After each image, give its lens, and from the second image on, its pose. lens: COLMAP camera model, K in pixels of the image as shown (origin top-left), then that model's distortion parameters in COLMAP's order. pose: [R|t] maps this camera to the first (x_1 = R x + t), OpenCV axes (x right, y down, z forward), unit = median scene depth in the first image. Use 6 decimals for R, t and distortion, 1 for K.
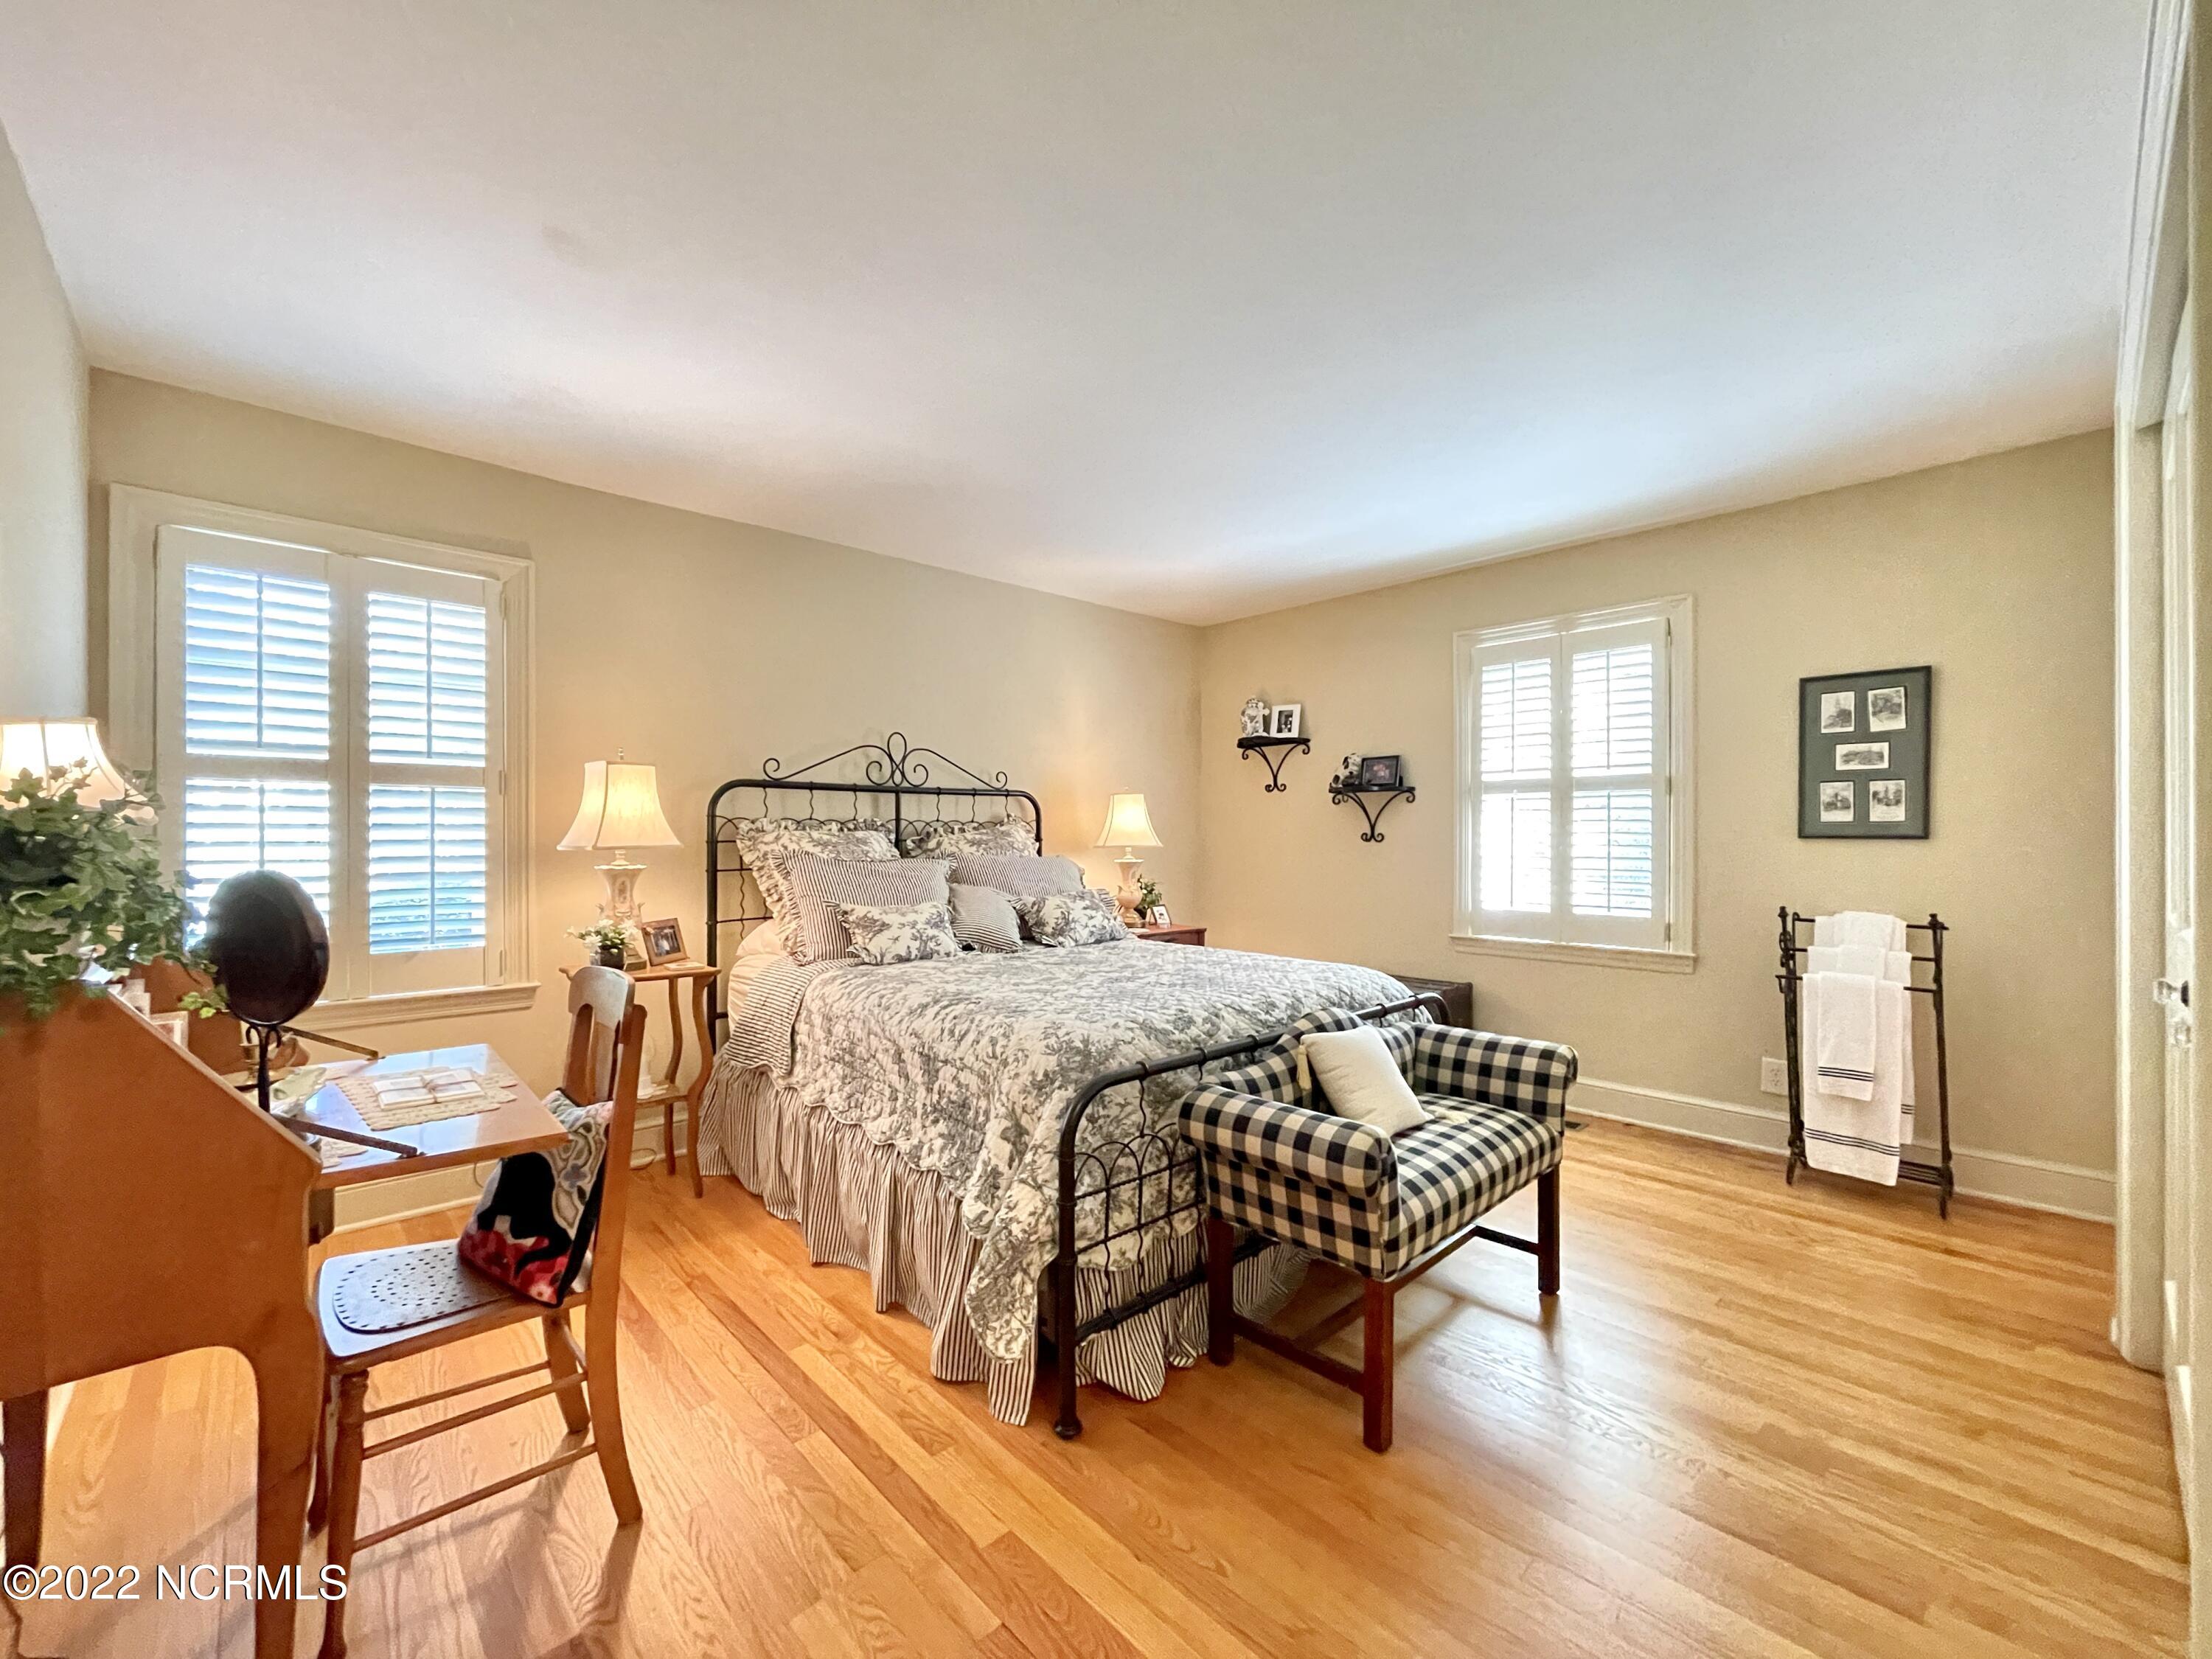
lens RADIAL K [[907.5, 0, 1110.0], [0, 907.5, 832.4], [0, 0, 1]] dist [-0.001801, 0.000663]
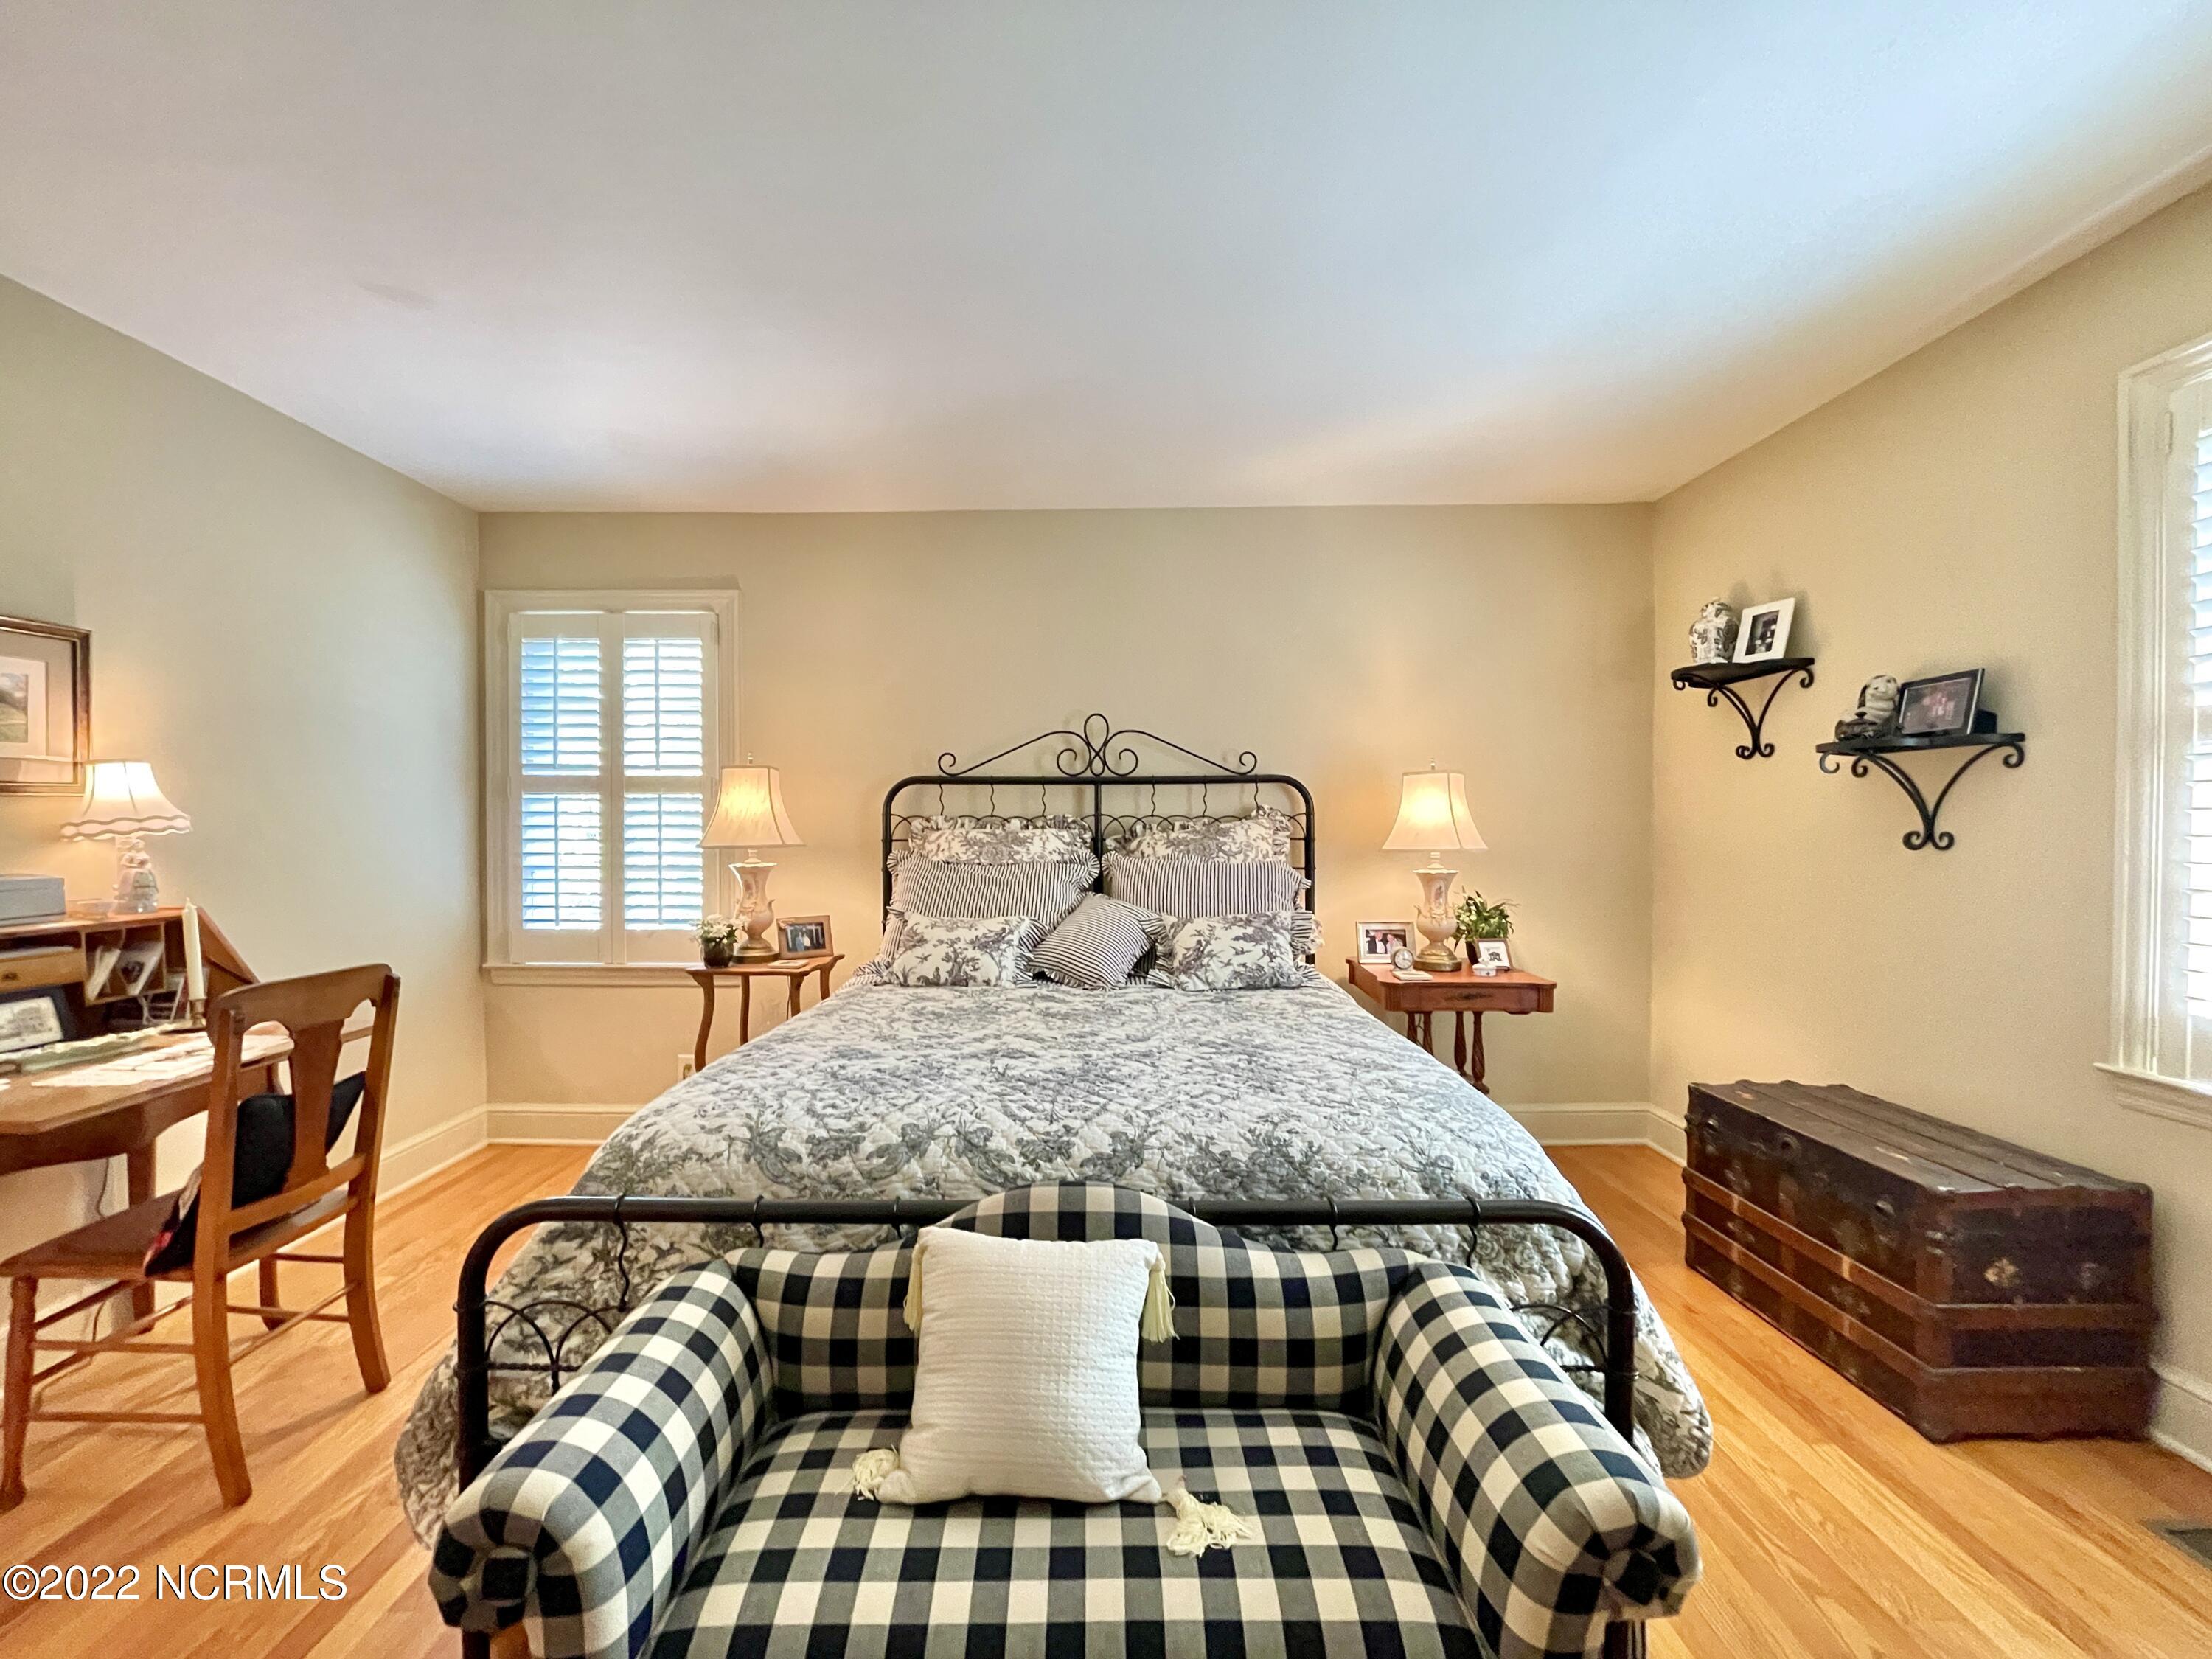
lens RADIAL K [[907.5, 0, 1096.3], [0, 907.5, 840.7], [0, 0, 1]] dist [-0.001801, 0.000663]
pose [[0.721215, 0.010718, -0.692628, 0.363104], [0.004102, 0.999797, 0.019743, -0.007117], [0.692699, -0.017080, 0.721025, 0.383852]]
